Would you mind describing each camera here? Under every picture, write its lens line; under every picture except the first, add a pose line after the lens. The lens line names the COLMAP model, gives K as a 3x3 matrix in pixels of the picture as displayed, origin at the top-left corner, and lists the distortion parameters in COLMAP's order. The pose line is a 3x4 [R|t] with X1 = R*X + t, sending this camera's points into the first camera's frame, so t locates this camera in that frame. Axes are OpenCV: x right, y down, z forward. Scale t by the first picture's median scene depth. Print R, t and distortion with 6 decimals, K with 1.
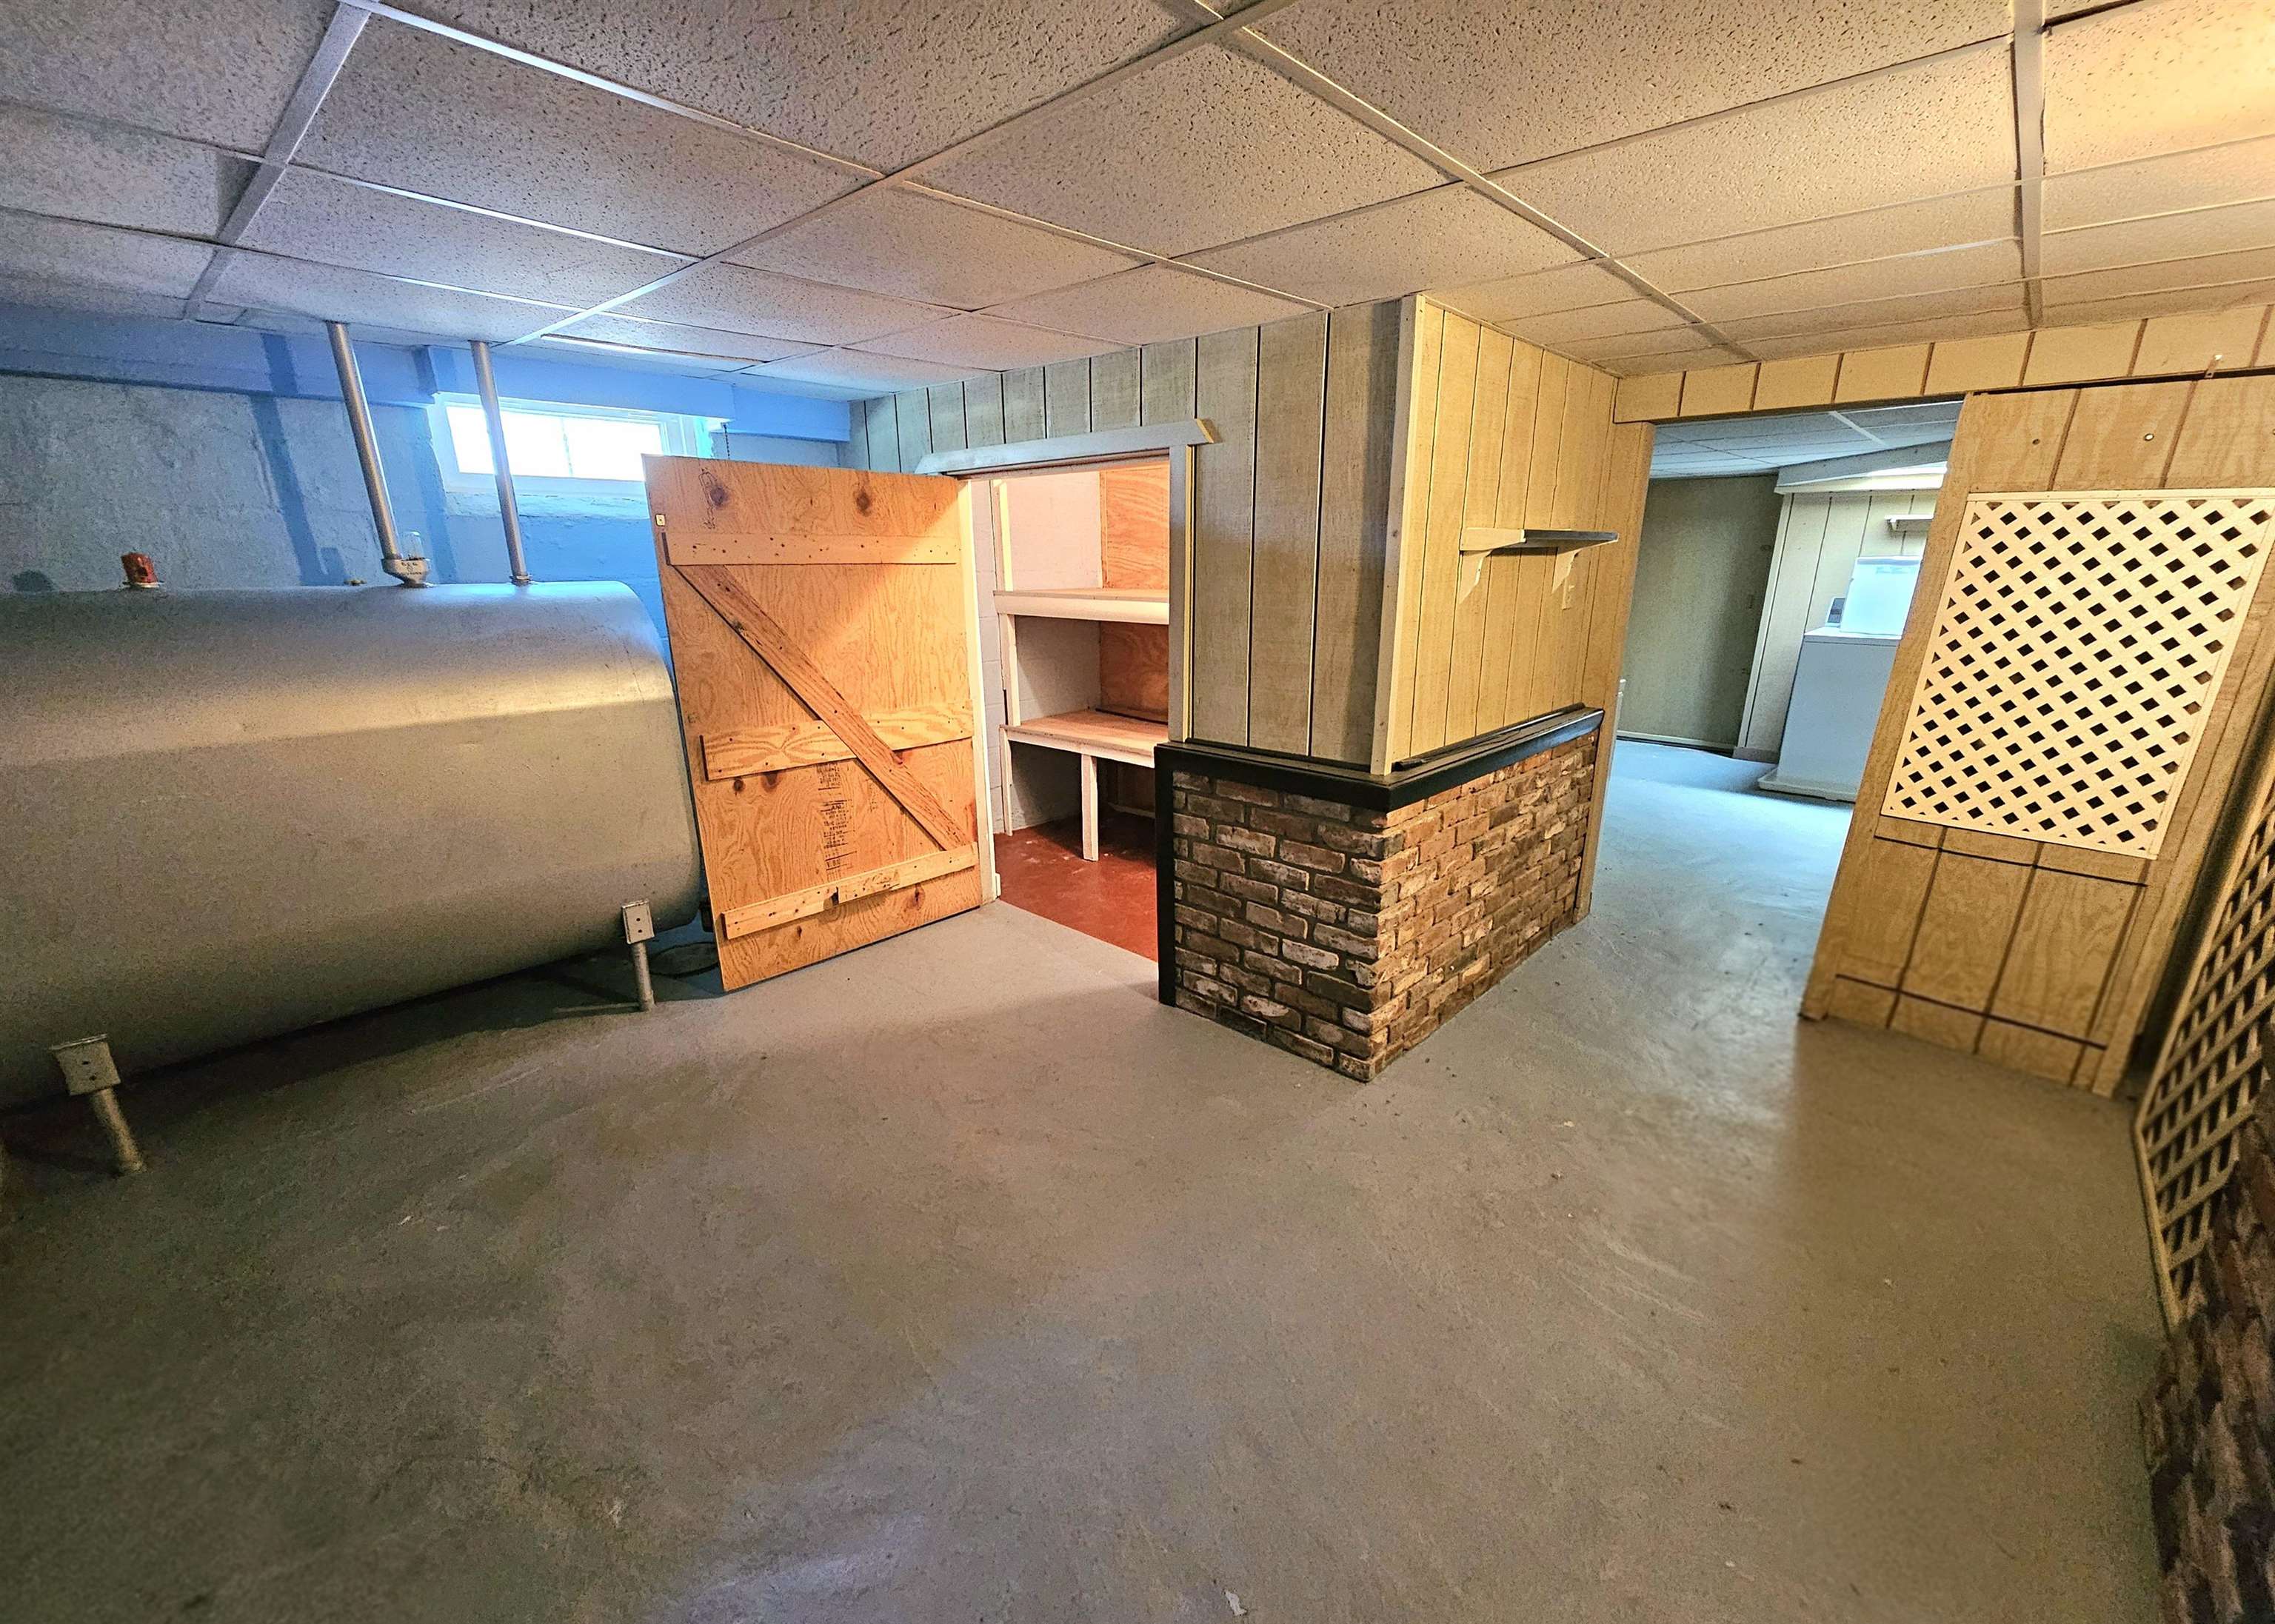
lens RADIAL K [[929.1, 0, 1136.0], [0, 929.1, 859.9], [0, 0, 1]] dist [-0.003500, -0.000136]
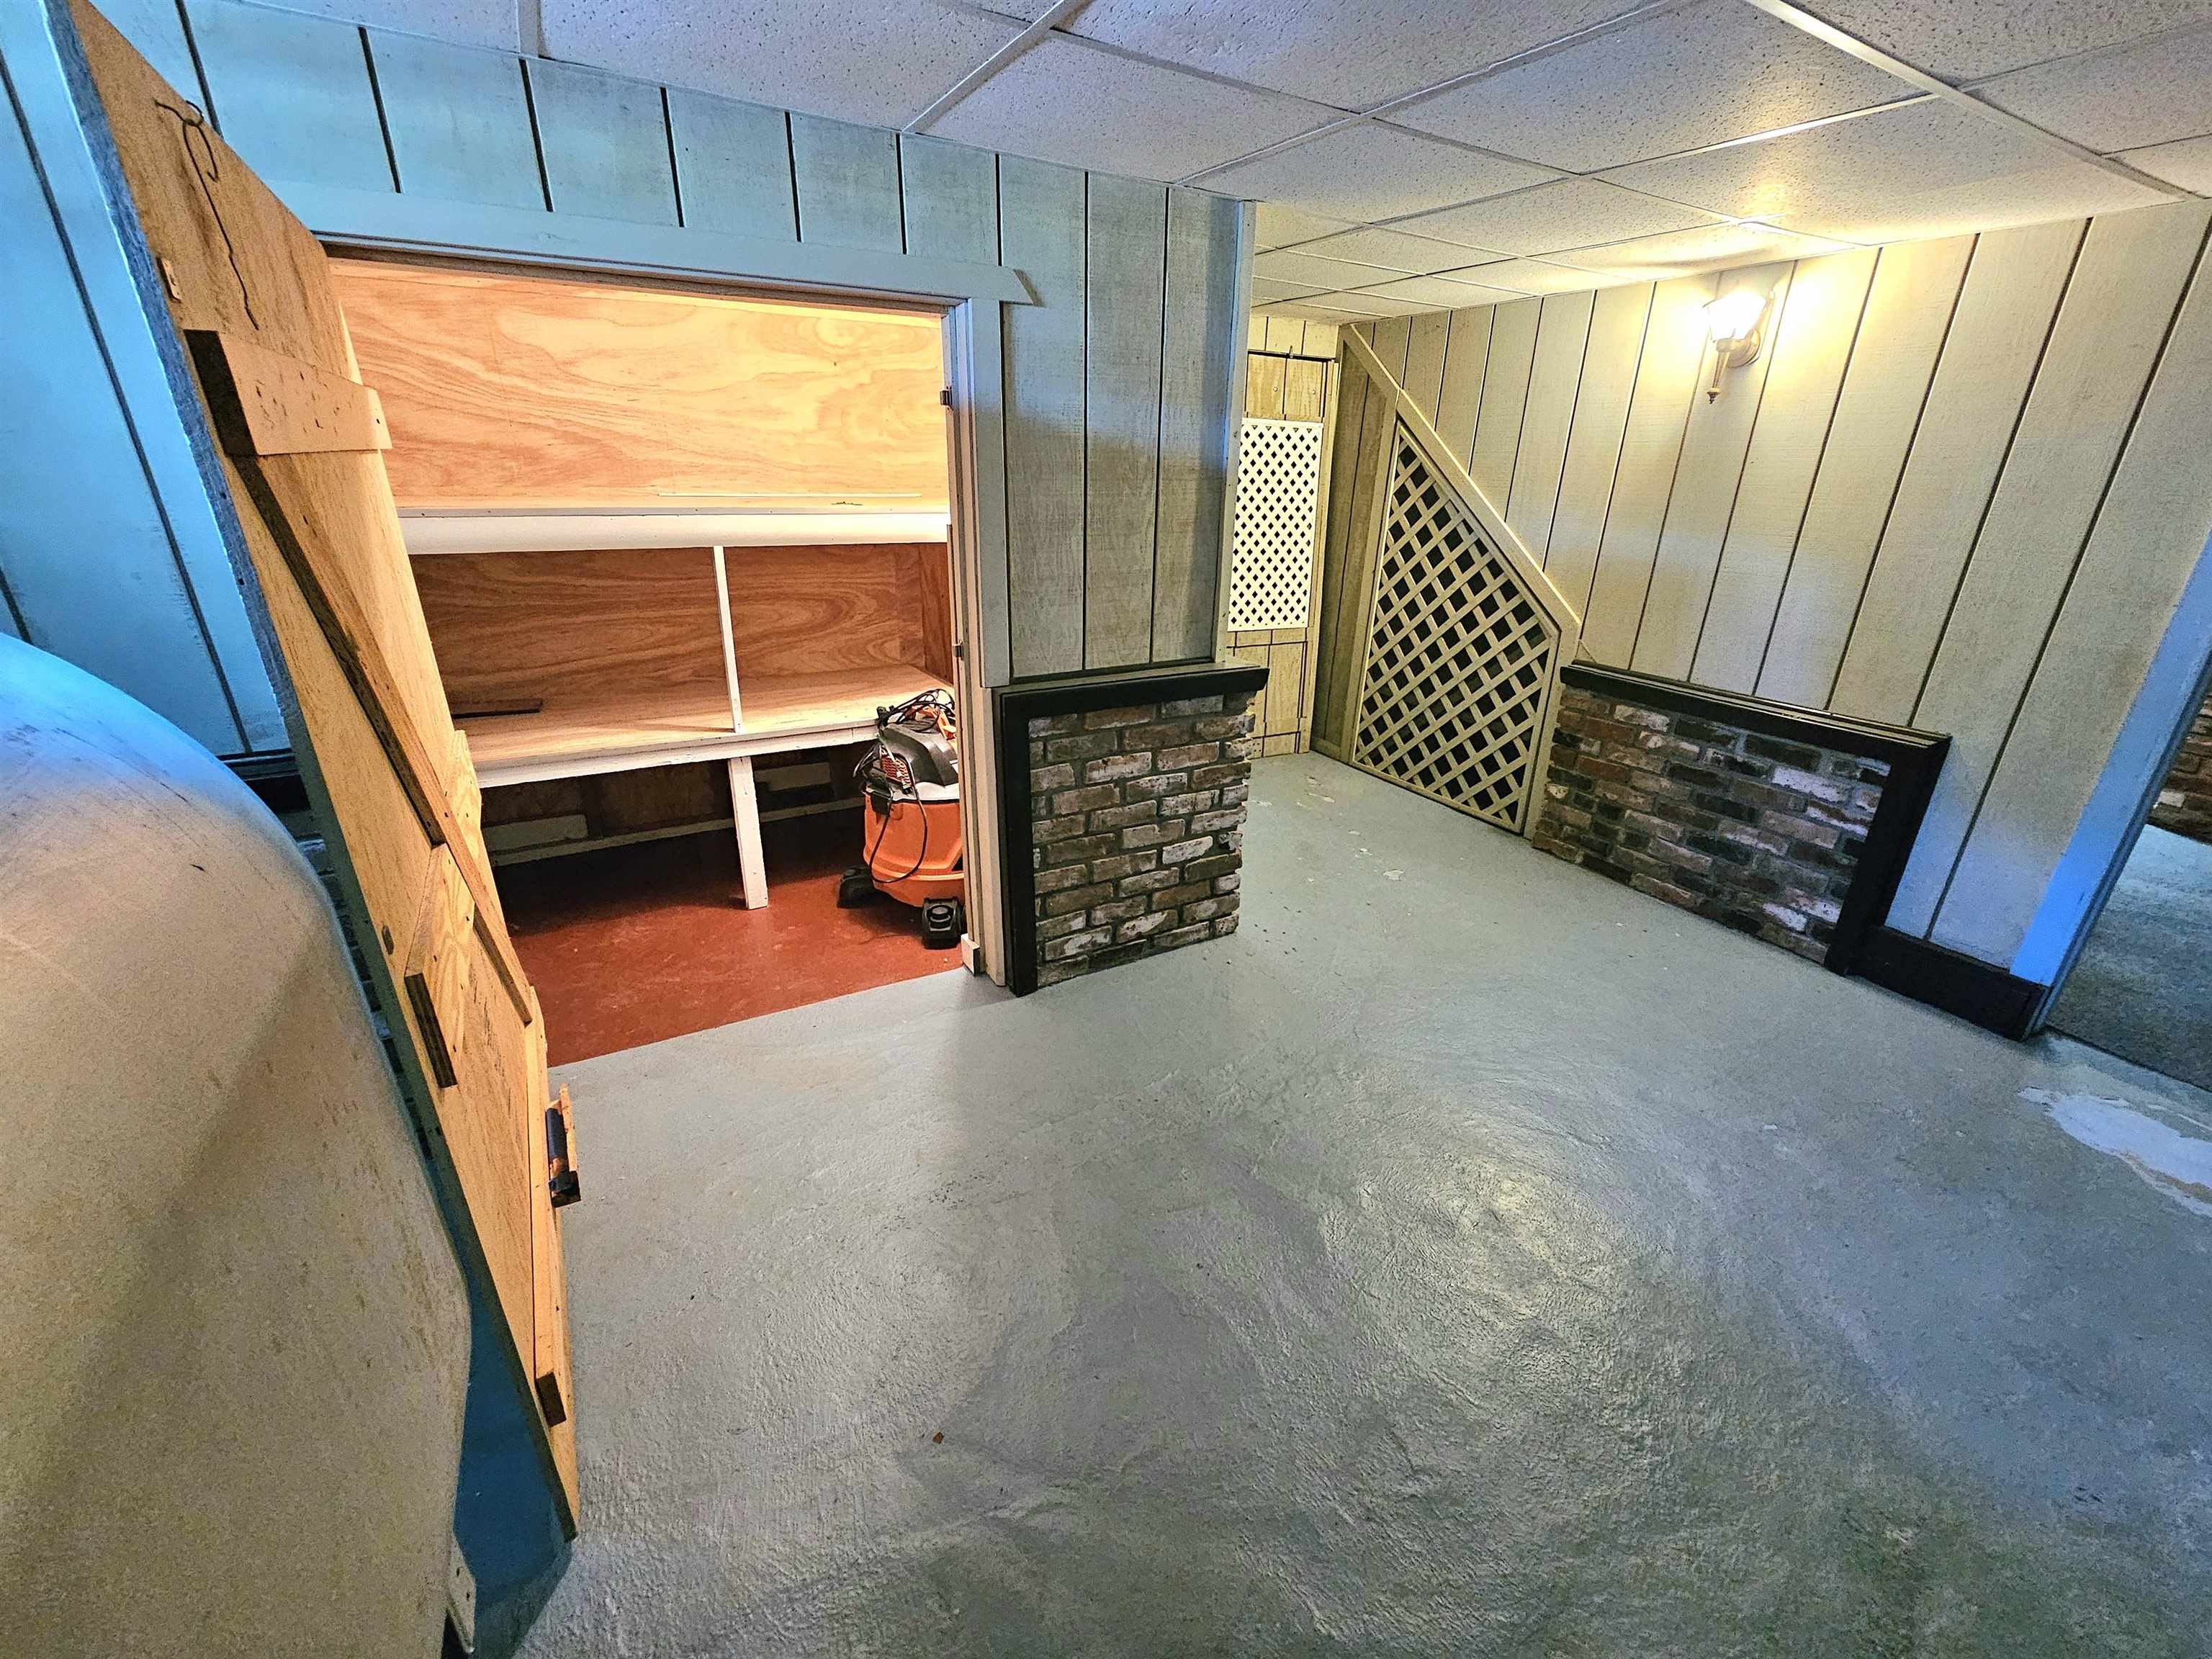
lens RADIAL K [[906.3, 0, 1105.5], [0, 906.3, 831.7], [0, 0, 1]] dist [0.000642, -0.000878]
pose [[0.295737, -0.356349, 0.886316, -0.723371], [0.277495, 0.919855, 0.277242, -0.220073], [-0.914077, 0.163957, 0.370920, 0.694690]]
